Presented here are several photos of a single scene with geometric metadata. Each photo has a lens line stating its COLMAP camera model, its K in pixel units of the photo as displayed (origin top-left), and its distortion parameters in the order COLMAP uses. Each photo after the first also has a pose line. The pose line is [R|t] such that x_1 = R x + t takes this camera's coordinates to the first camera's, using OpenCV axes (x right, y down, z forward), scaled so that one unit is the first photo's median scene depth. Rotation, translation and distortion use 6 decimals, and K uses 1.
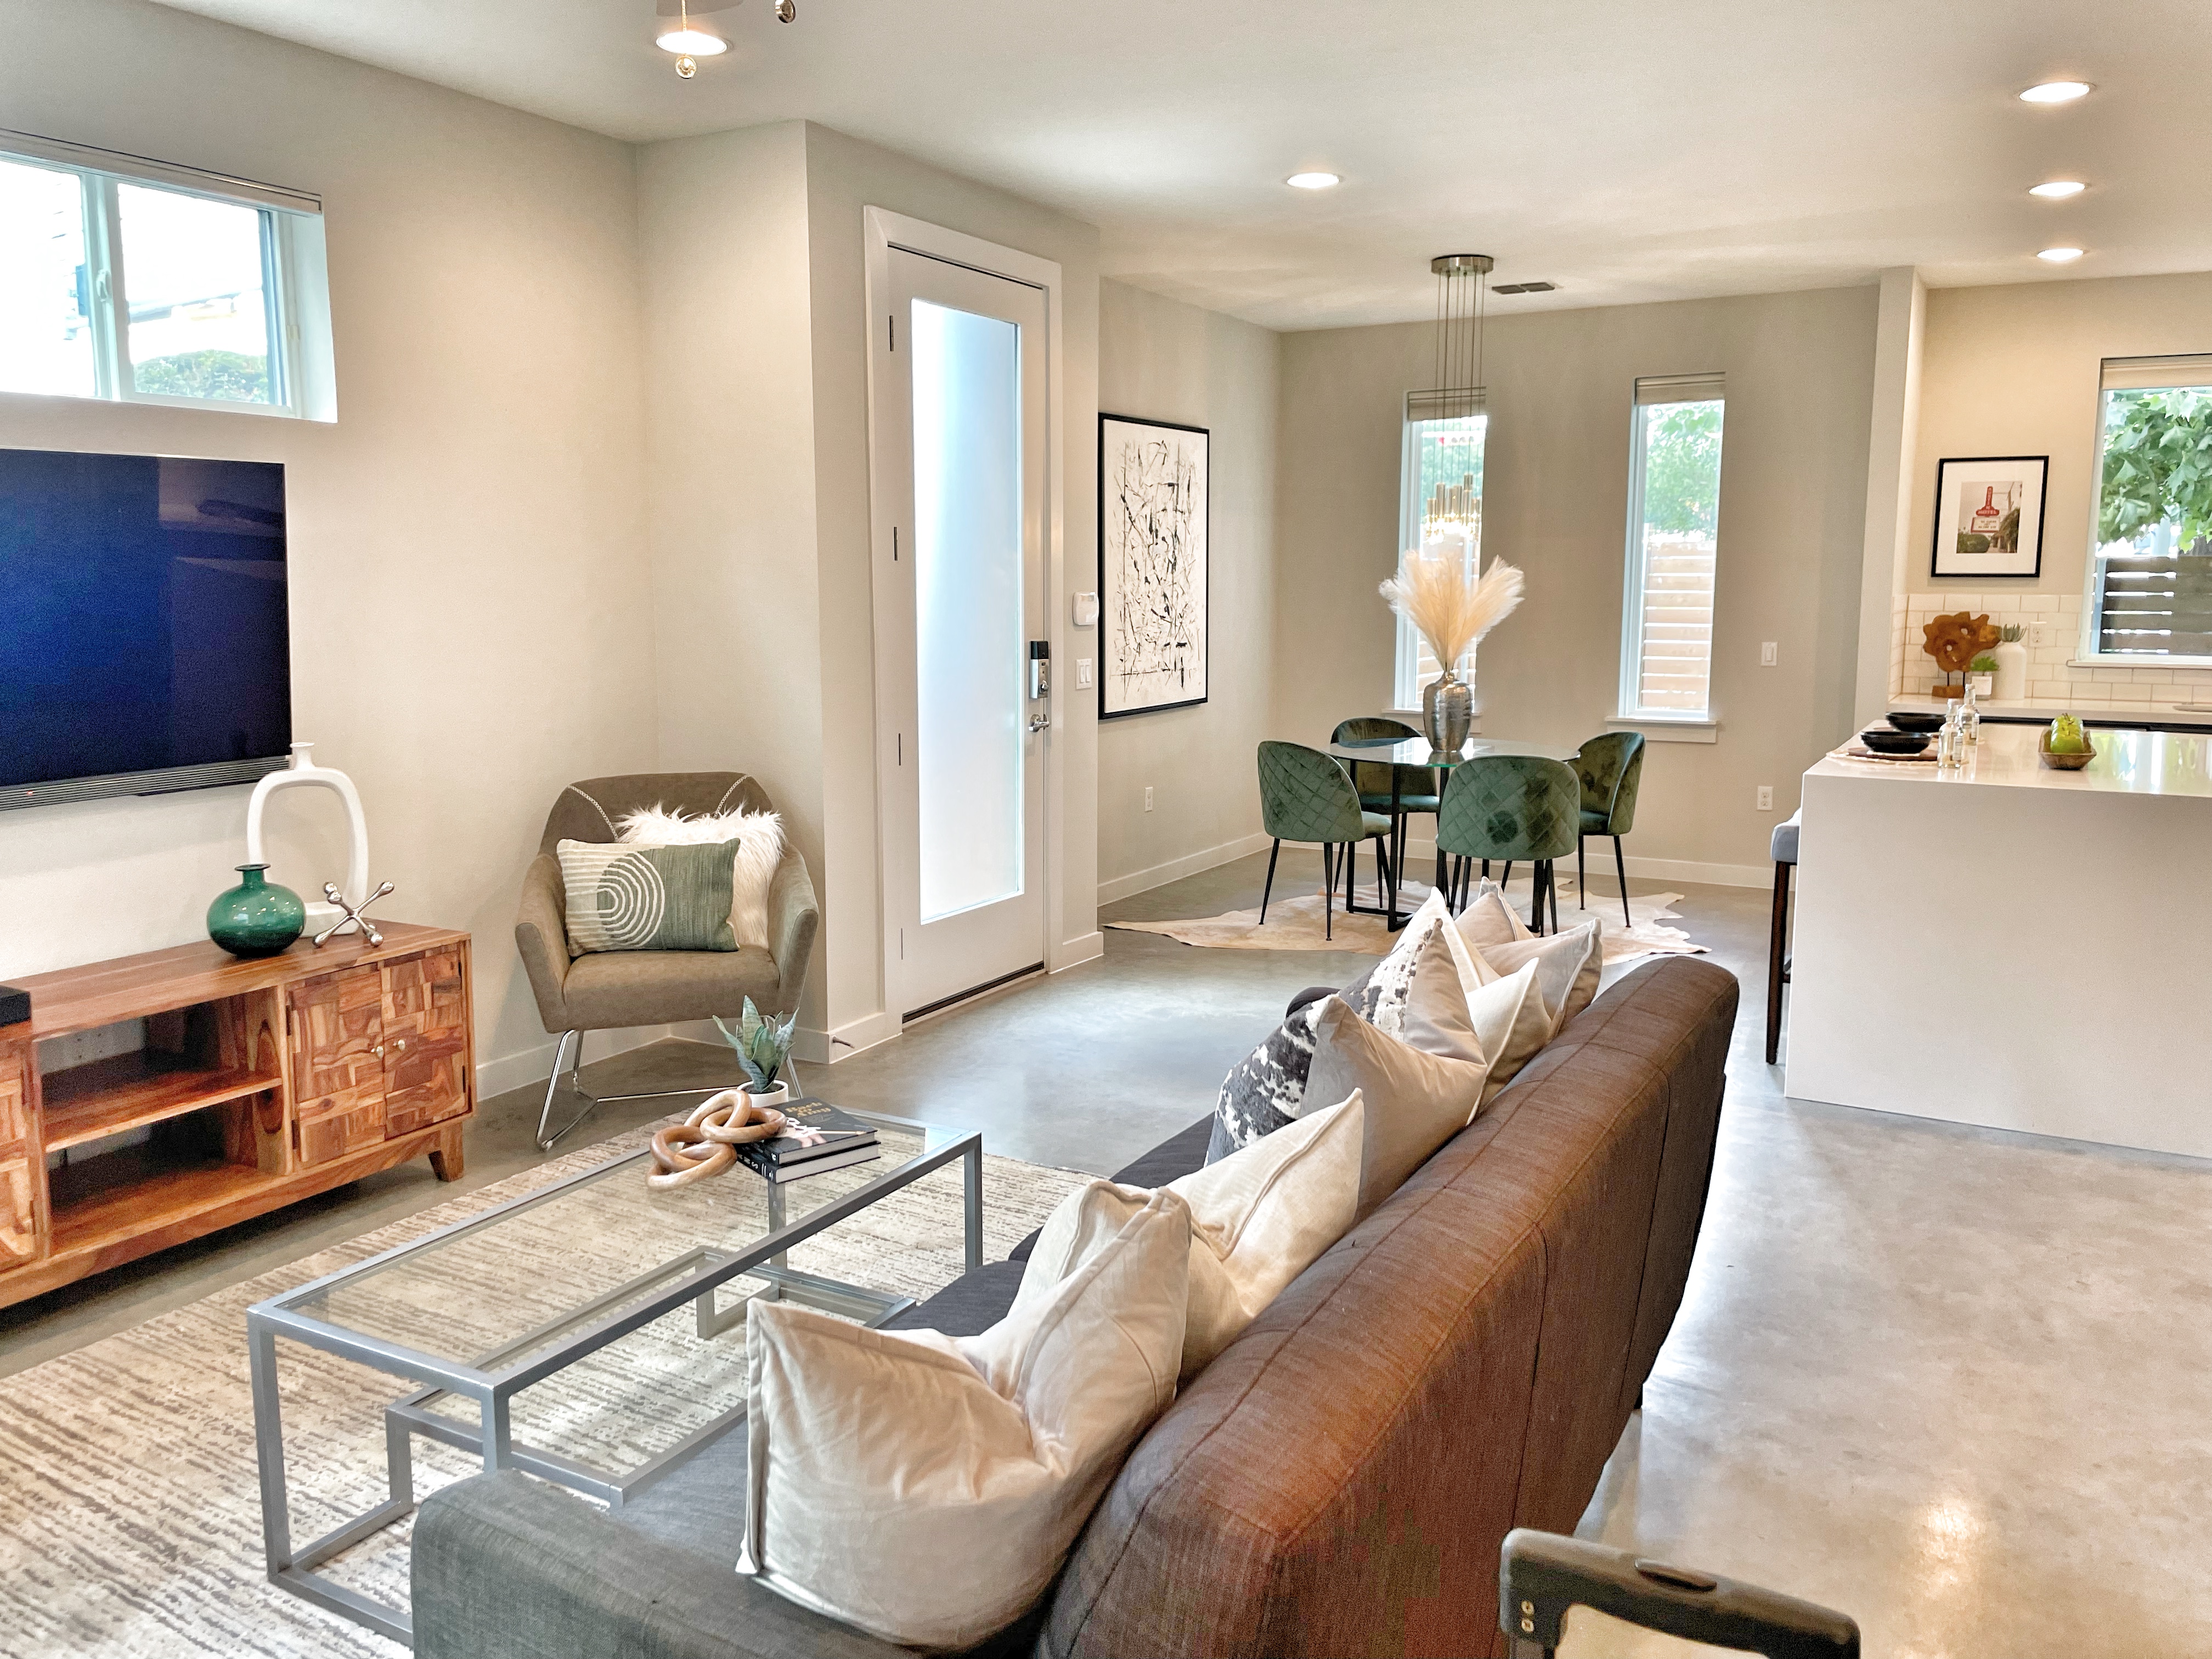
lens RADIAL K [[1679.5, 0, 1097.0], [0, 1679.5, 827.7], [0, 0, 1]] dist [0.003959, -0.002268]
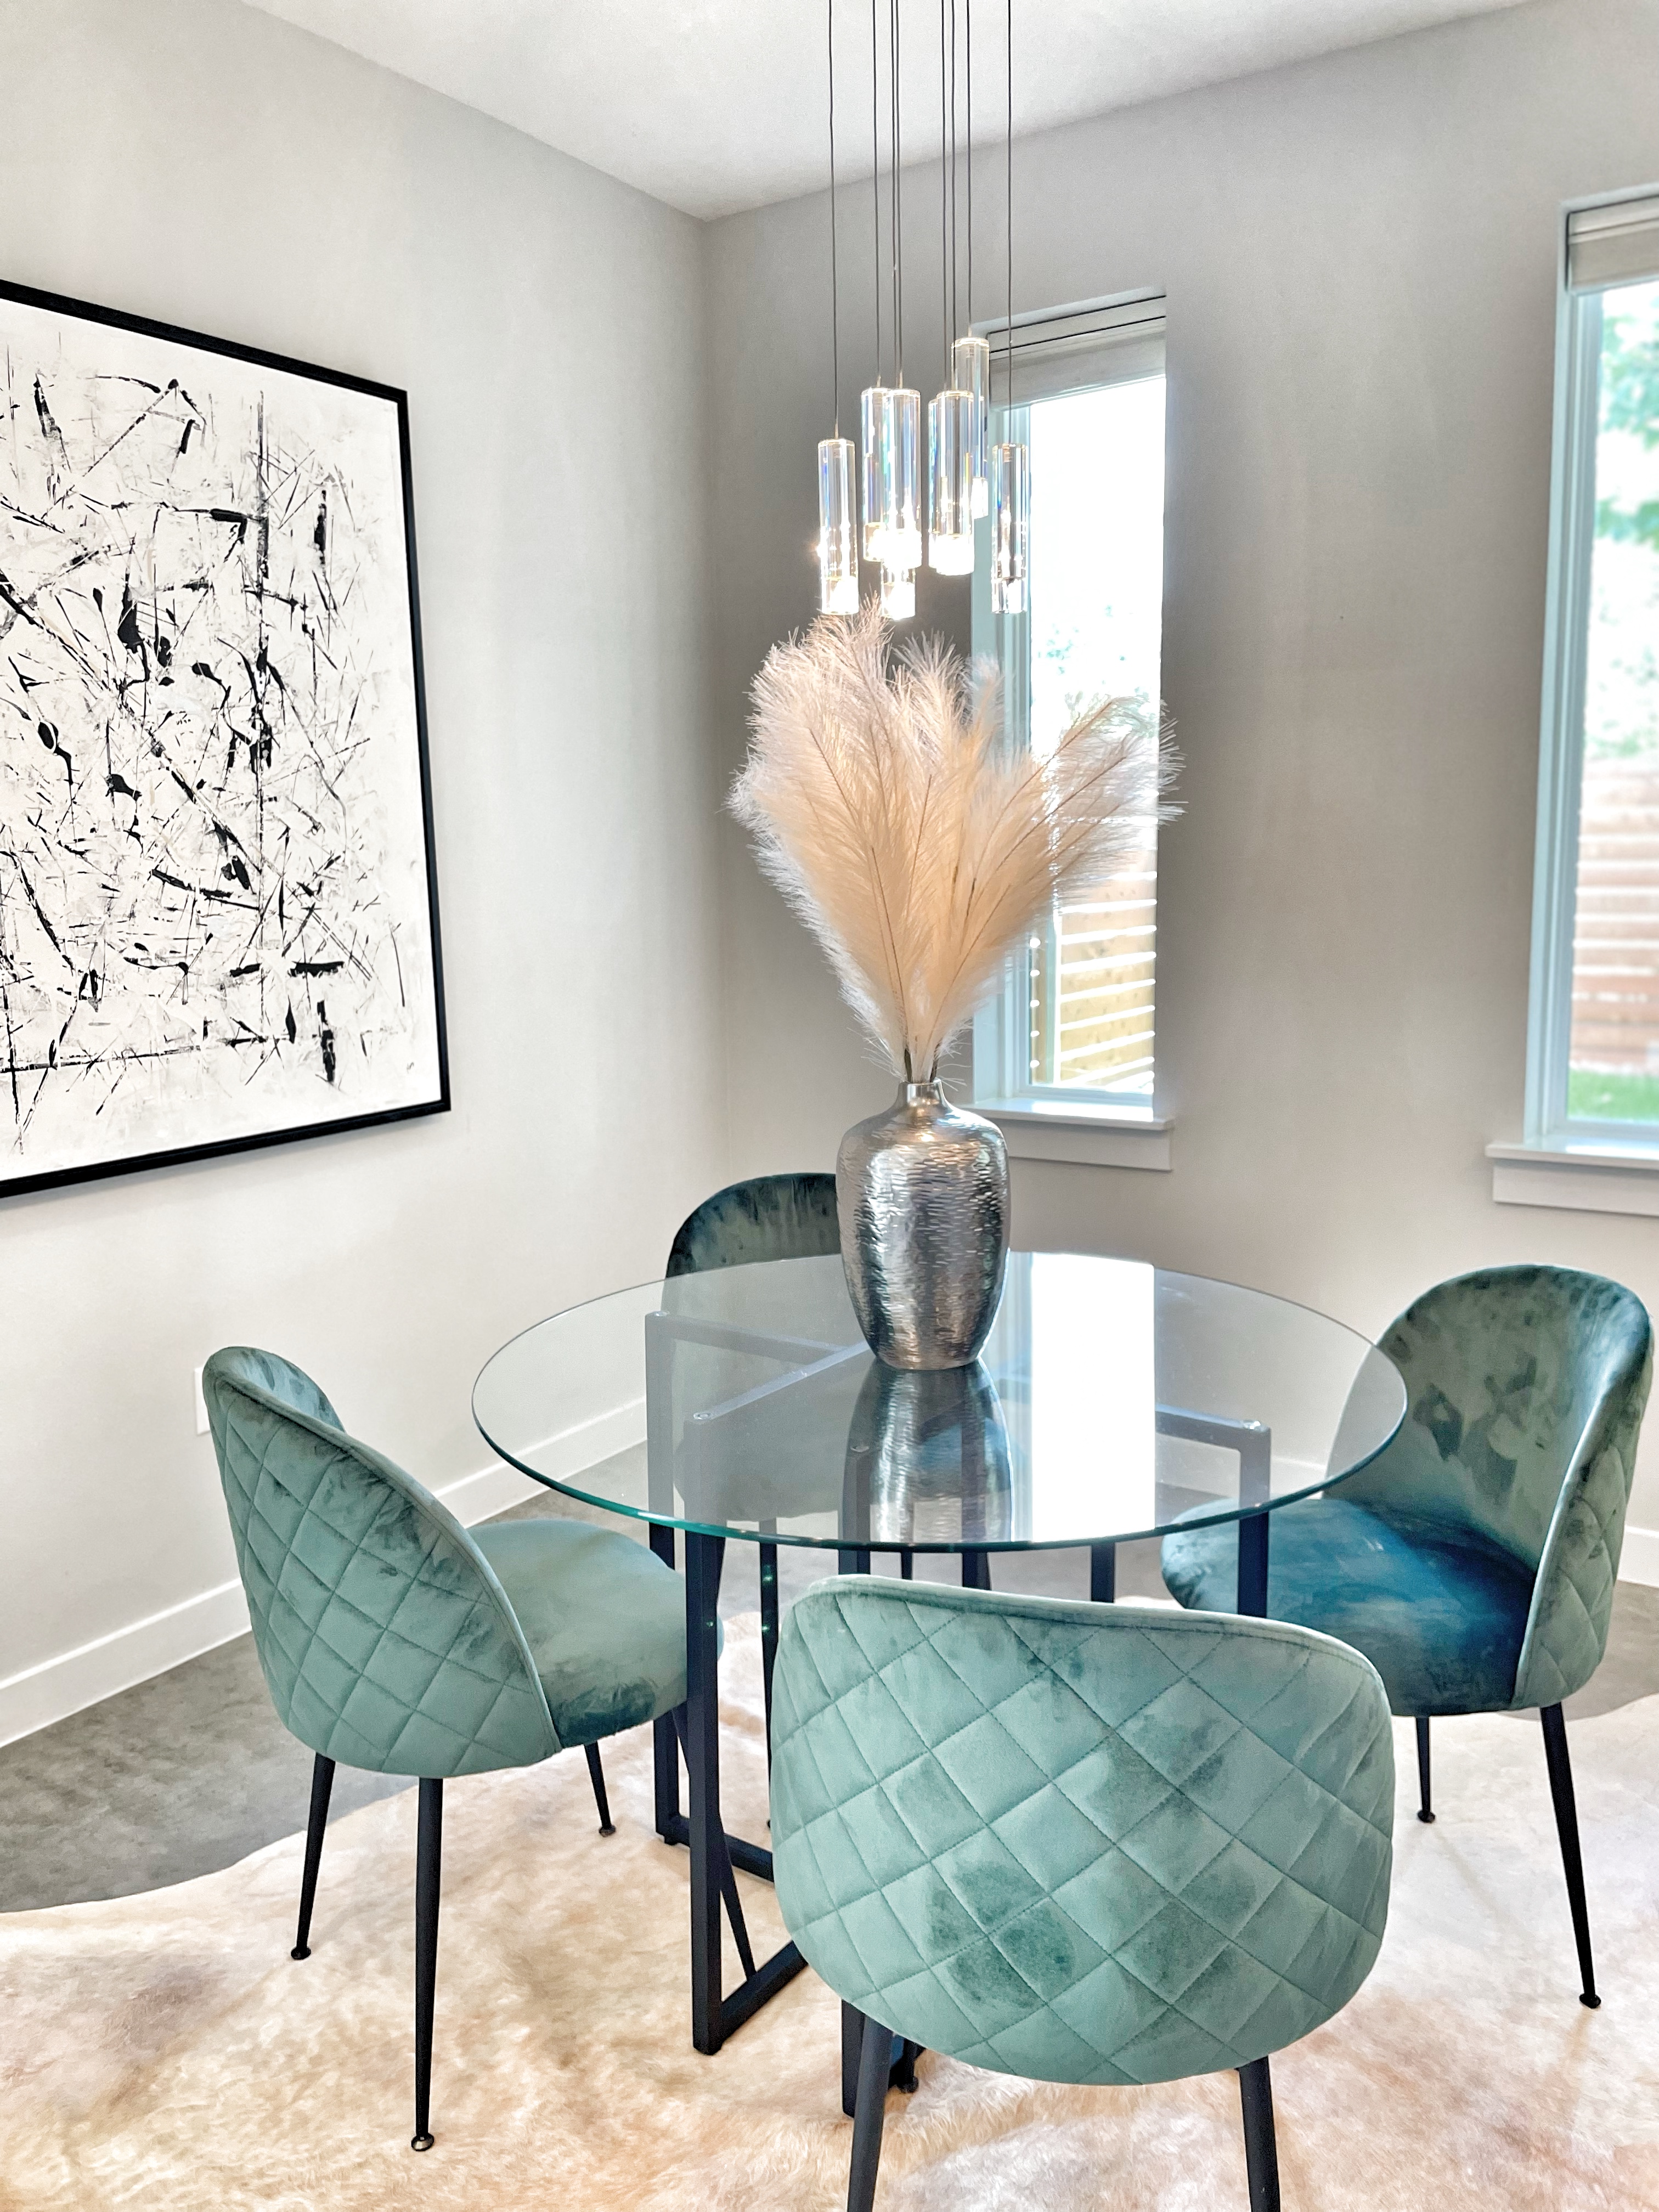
lens RADIAL K [[1679.5, 0, 837.8], [0, 1679.5, 1100.4], [0, 0, 1]] dist [0.003959, -0.002268]
pose [[0.997899, -0.001707, -0.064772, 0.196907], [0.001536, 0.999995, -0.002690, -0.082118], [0.064776, 0.002584, 0.997896, 0.667835]]
